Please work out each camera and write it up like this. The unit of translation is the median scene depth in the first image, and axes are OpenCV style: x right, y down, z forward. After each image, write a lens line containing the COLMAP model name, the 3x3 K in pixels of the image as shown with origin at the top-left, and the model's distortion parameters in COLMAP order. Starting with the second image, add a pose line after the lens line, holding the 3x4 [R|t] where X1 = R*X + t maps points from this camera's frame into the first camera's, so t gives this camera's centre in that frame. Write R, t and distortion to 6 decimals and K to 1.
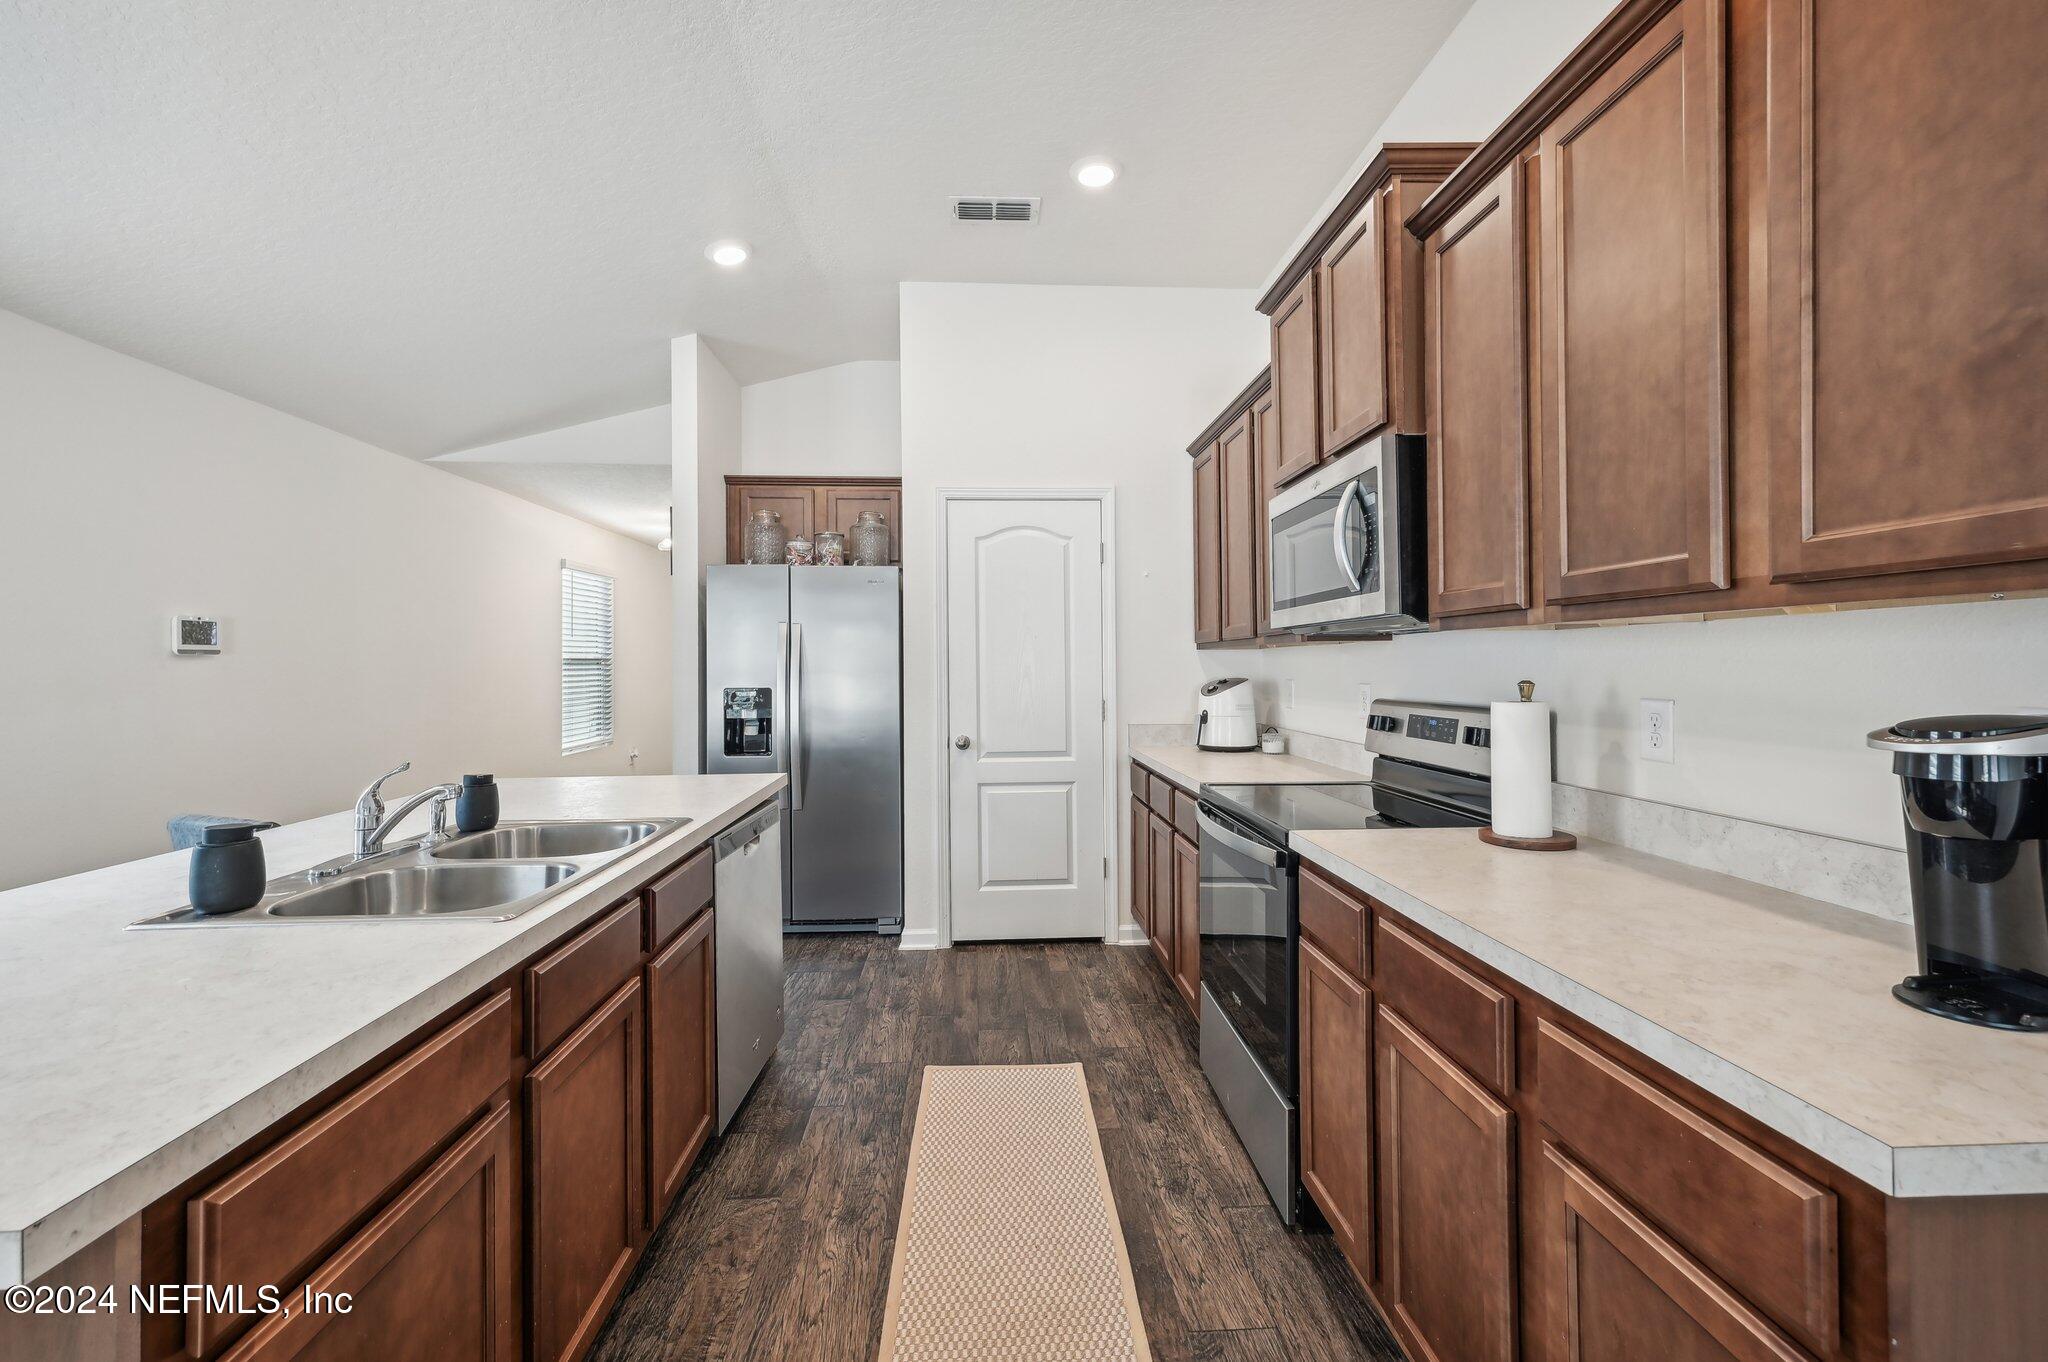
lens RADIAL K [[828.0, 0, 1034.1], [0, 828.0, 665.0], [0, 0, 1]] dist [0.004064, 0.000018]
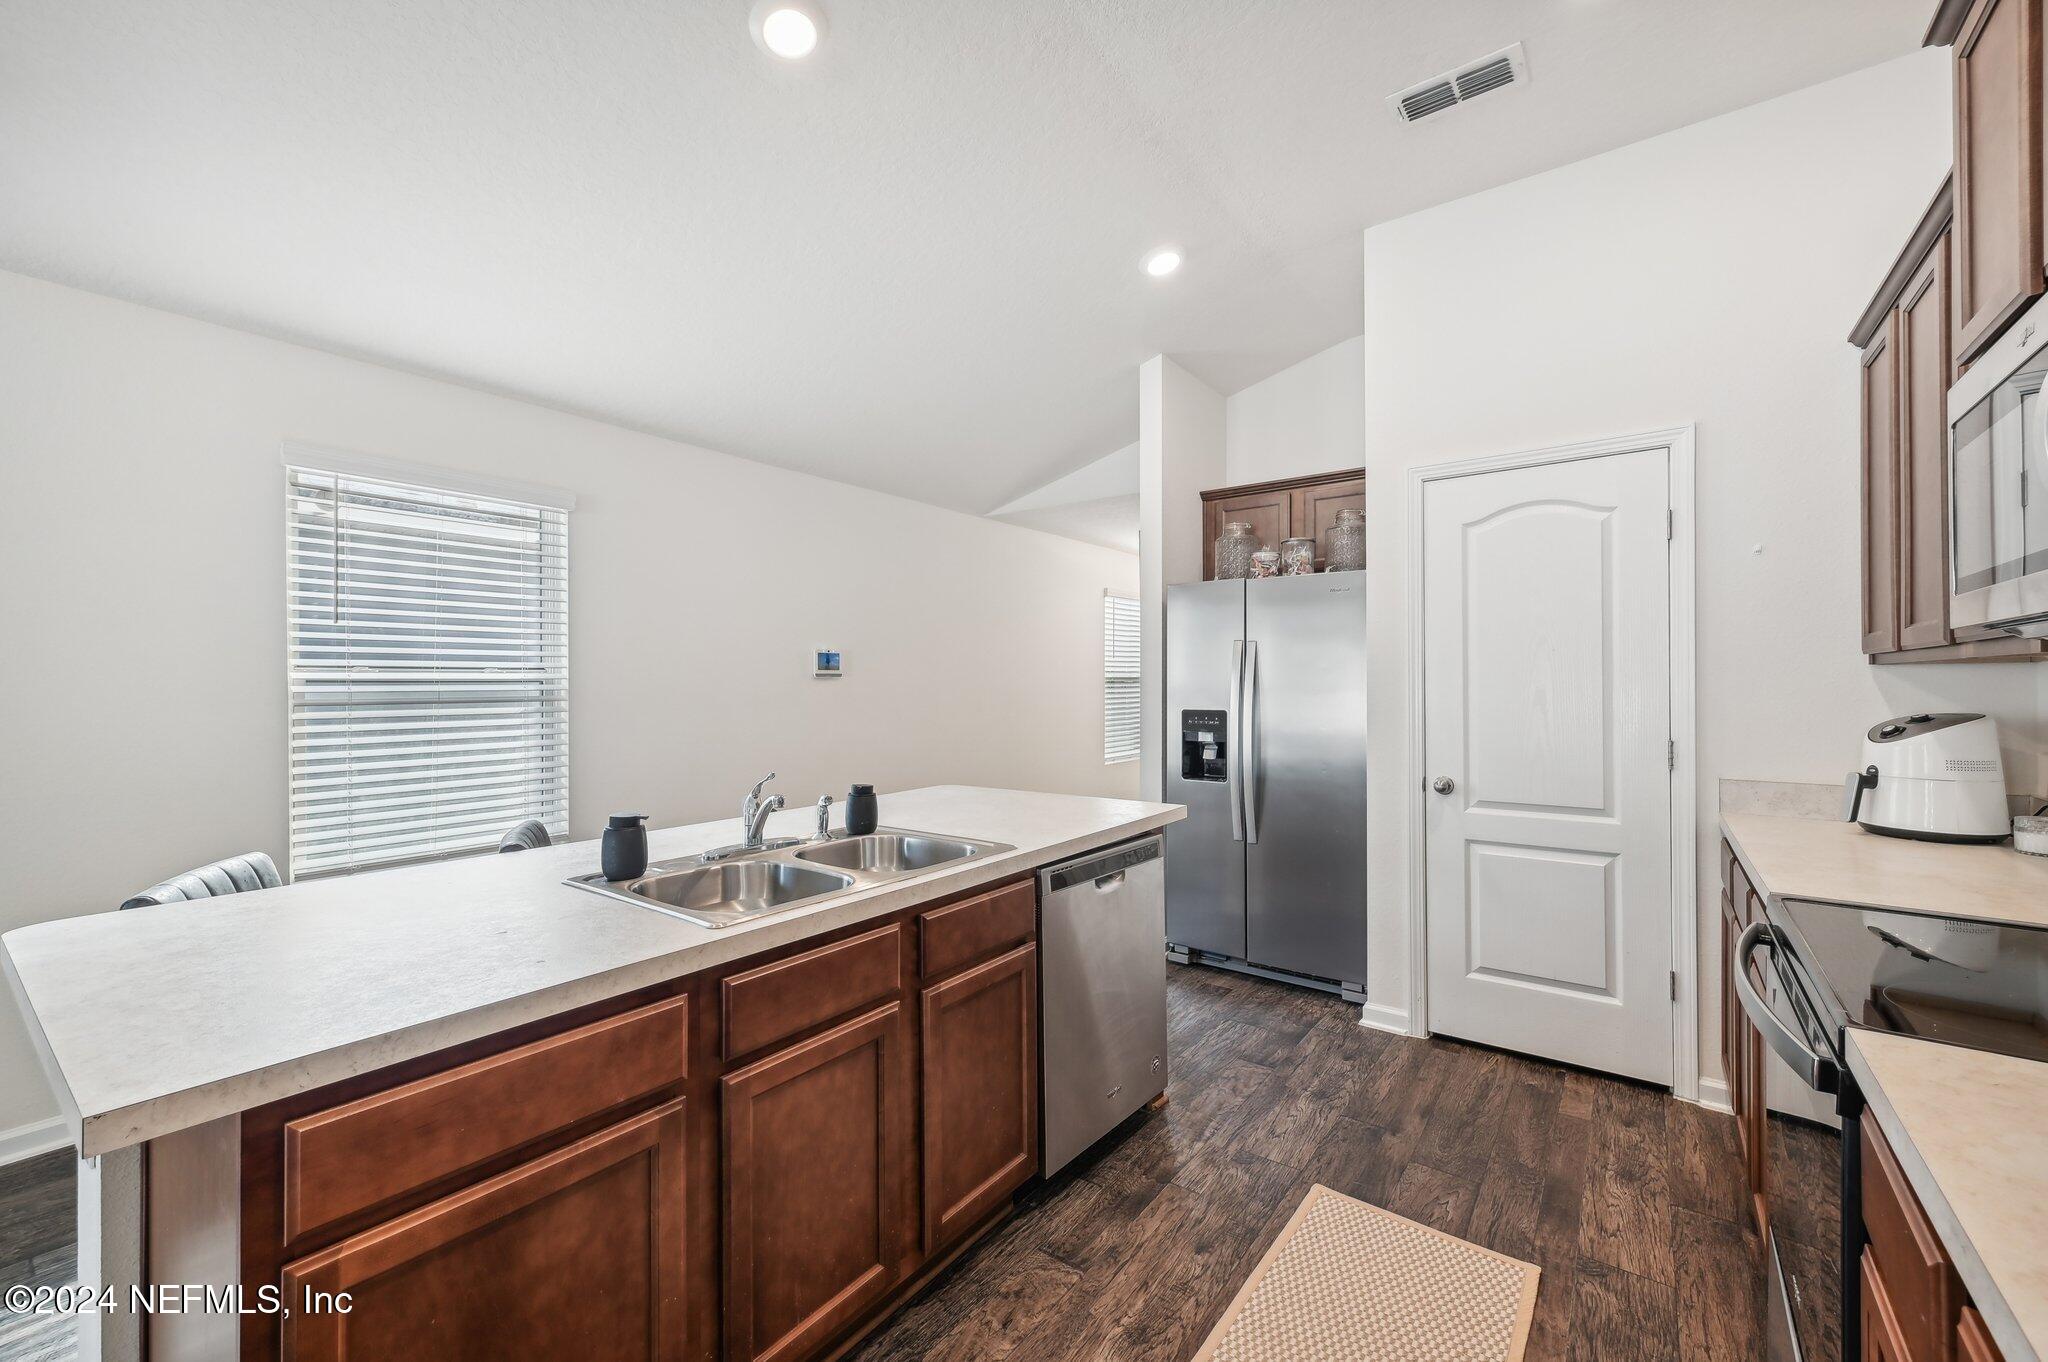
lens RADIAL K [[828.0, 0, 1030.6], [0, 828.0, 685.2], [0, 0, 1]] dist [0.004064, 0.000018]
pose [[0.762864, 0.005045, -0.646539, 0.146976], [-0.001037, 0.999978, 0.006579, -0.008501], [0.646558, -0.004348, 0.762852, 0.163919]]
